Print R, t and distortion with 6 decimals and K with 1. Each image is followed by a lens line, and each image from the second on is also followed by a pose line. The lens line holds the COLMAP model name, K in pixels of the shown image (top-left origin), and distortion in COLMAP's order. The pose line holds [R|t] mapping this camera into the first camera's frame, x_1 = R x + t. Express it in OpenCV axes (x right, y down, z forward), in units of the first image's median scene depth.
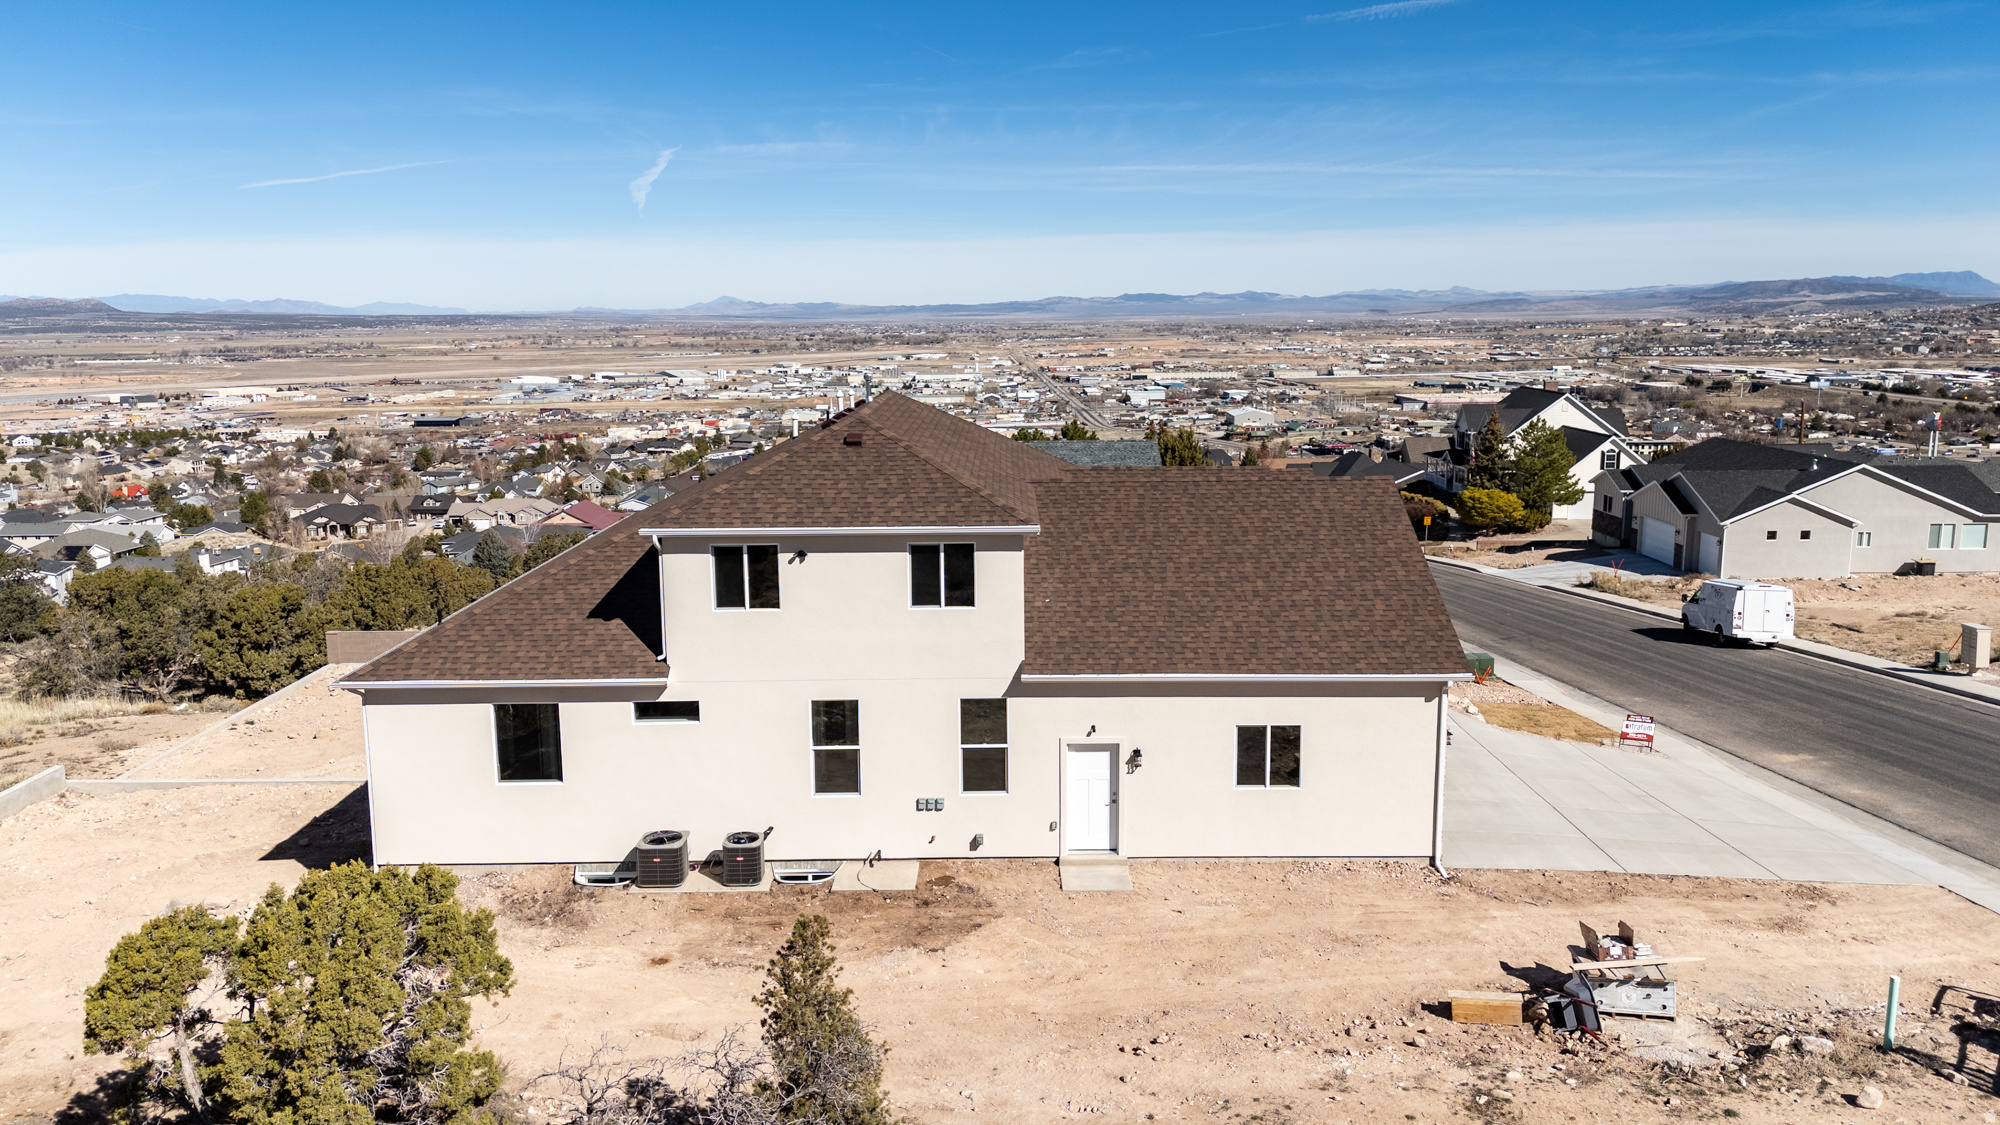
lens RADIAL K [[1470.6, 0, 993.7], [0, 1470.6, 555.9], [0, 0, 1]] dist [0.071577, -0.054845]
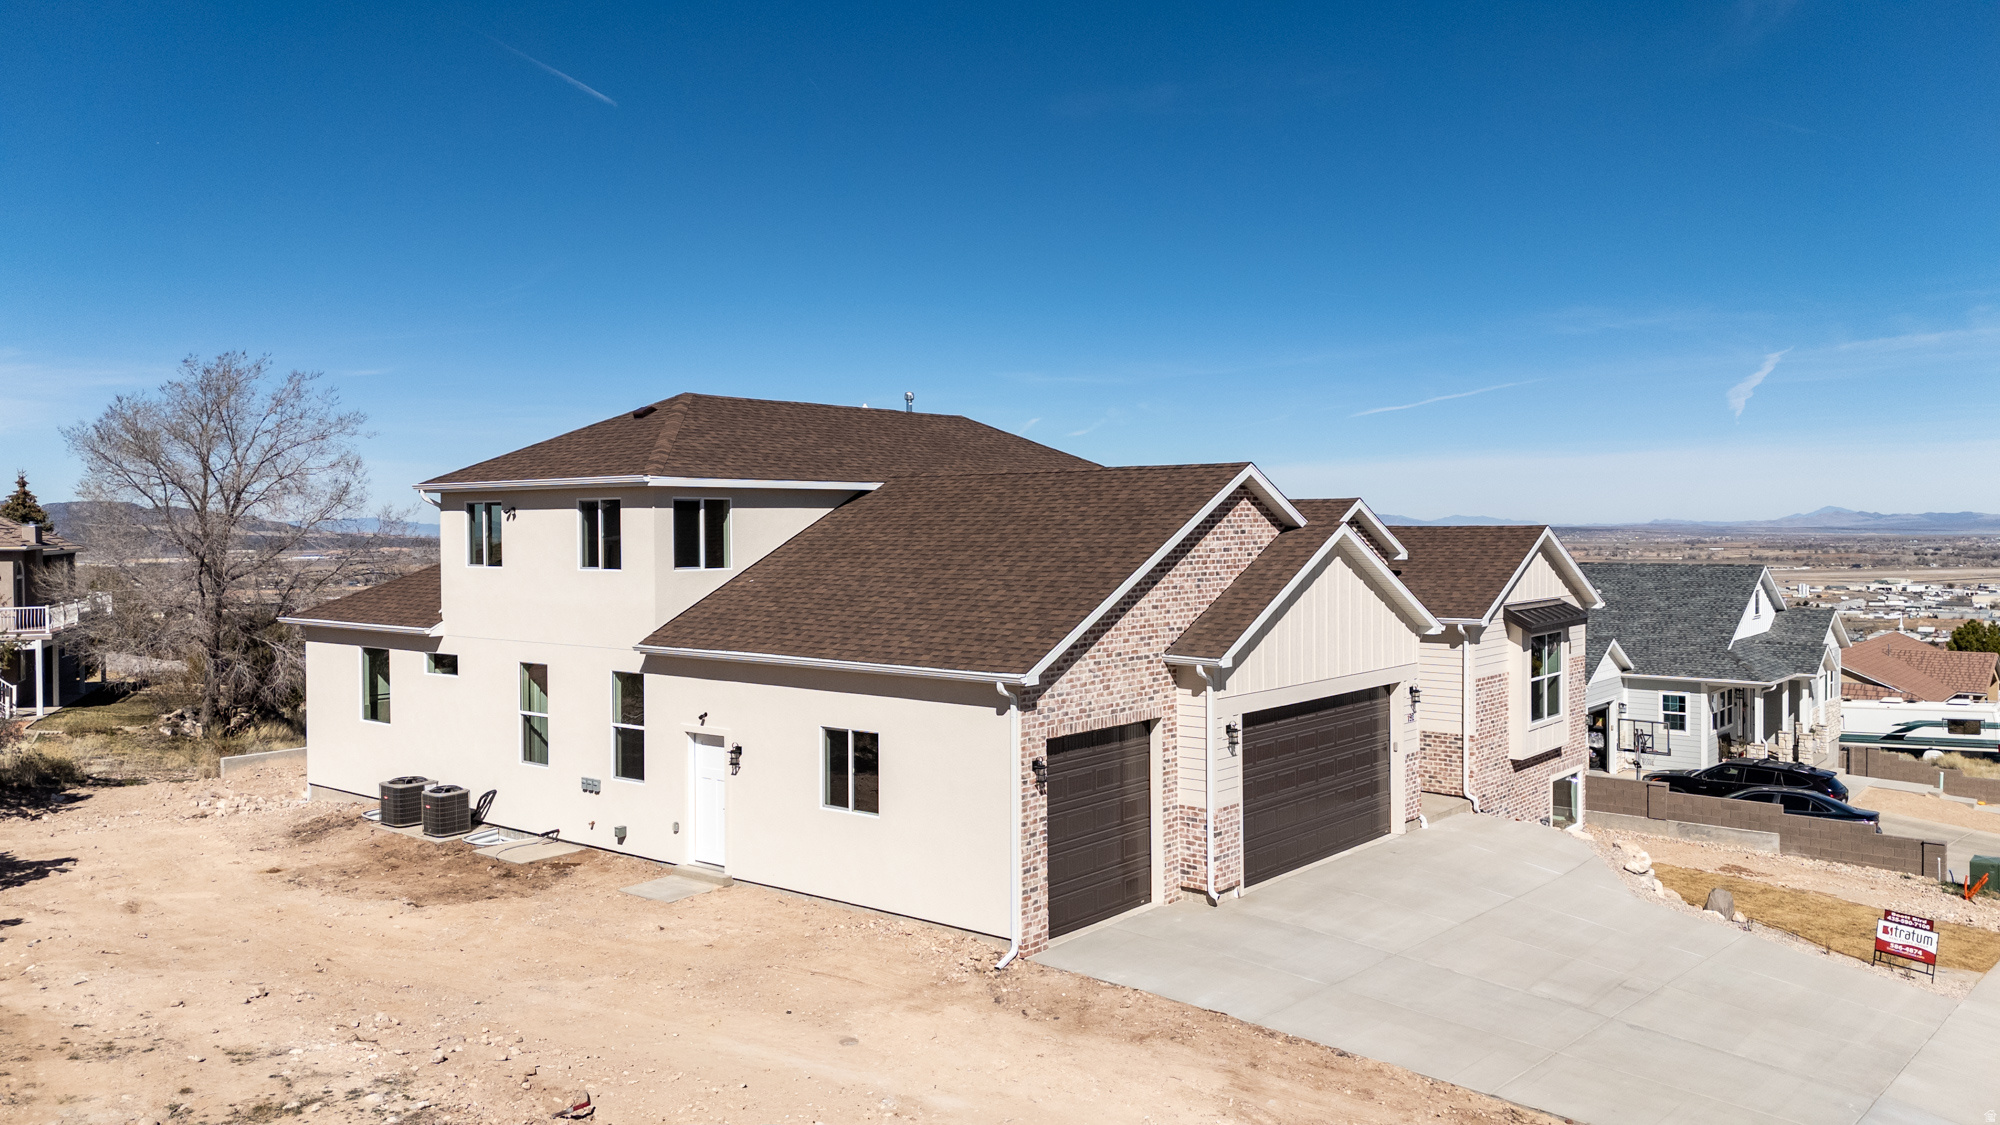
lens RADIAL K [[1470.6, 0, 998.0], [0, 1470.6, 568.2], [0, 0, 1]] dist [0.071577, -0.054845]
pose [[0.771257, 0.022678, -0.636120, 0.734868], [-0.107677, 0.989610, -0.095272, 0.094628], [0.627350, 0.141975, 0.765686, 0.429658]]
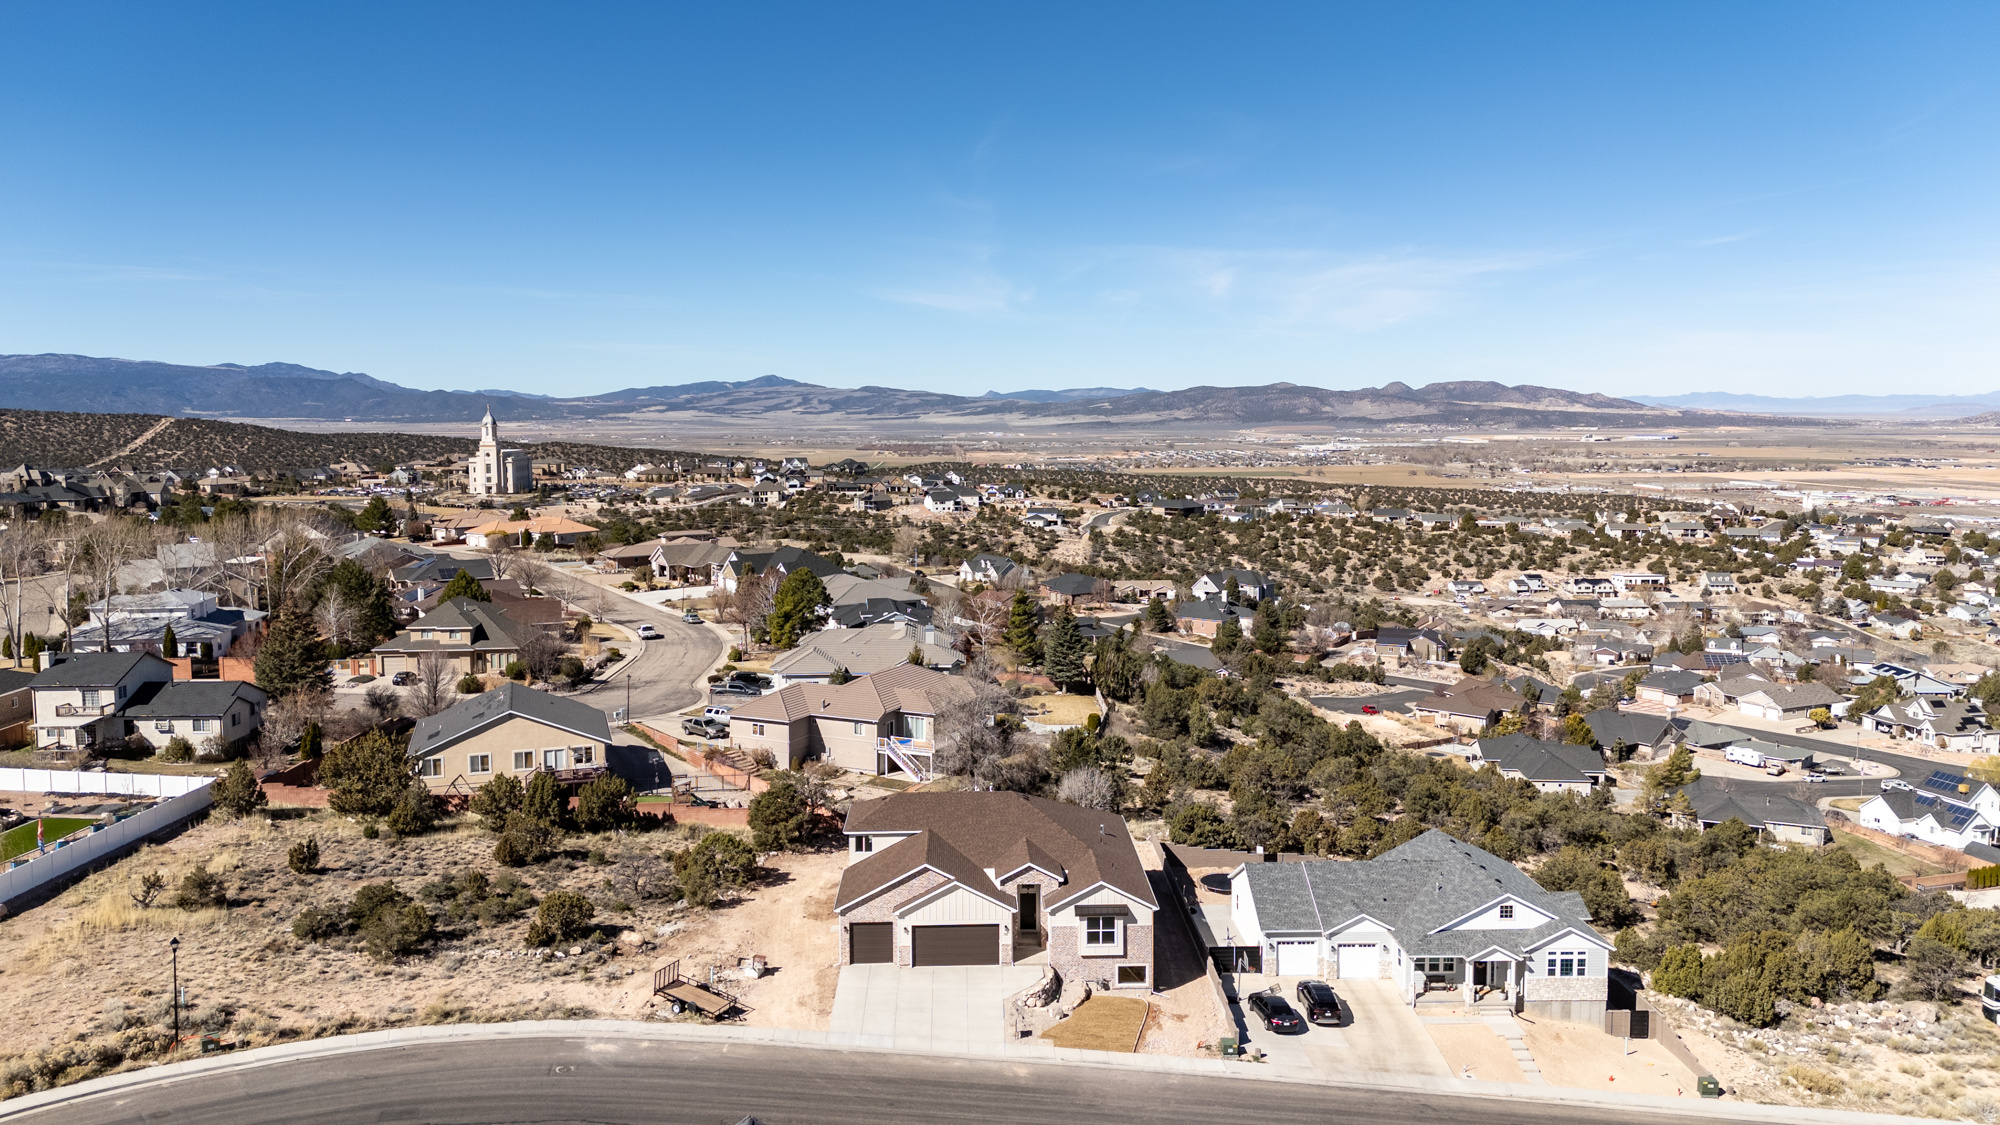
lens RADIAL K [[1470.6, 0, 1005.9], [0, 1470.6, 560.5], [0, 0, 1]] dist [0.071577, -0.054845]
pose [[0.061159, 0.133234, -0.989196, 3.589718], [-0.181071, 0.976088, 0.120274, -1.186160], [0.981567, 0.171759, 0.083821, 0.917354]]
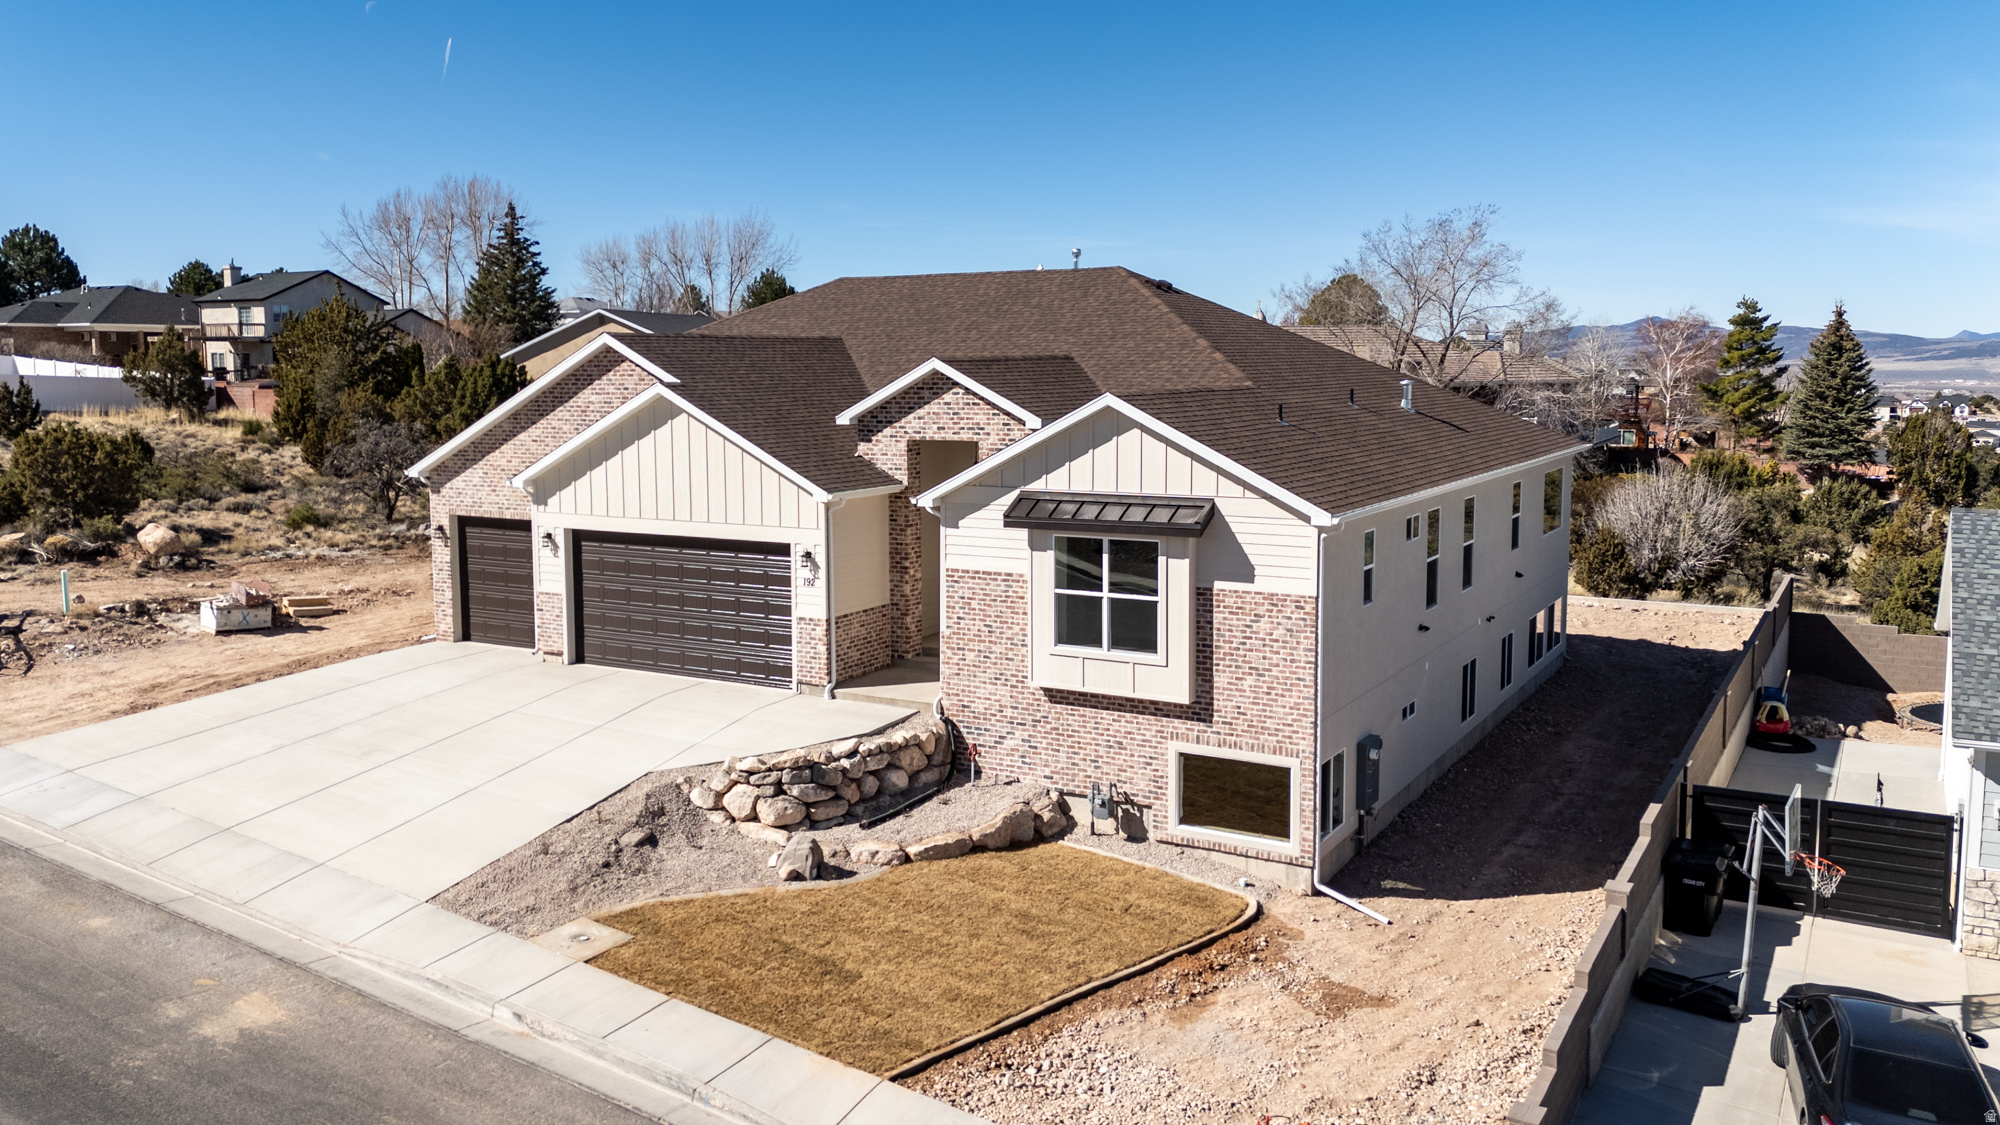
lens RADIAL K [[1470.6, 0, 996.6], [0, 1470.6, 547.0], [0, 0, 1]] dist [0.071577, -0.054845]
pose [[-0.505509, 0.119820, -0.854461, 1.078734], [-0.134523, 0.967255, 0.215222, -0.175488], [0.852270, 0.223742, -0.472837, 1.915607]]
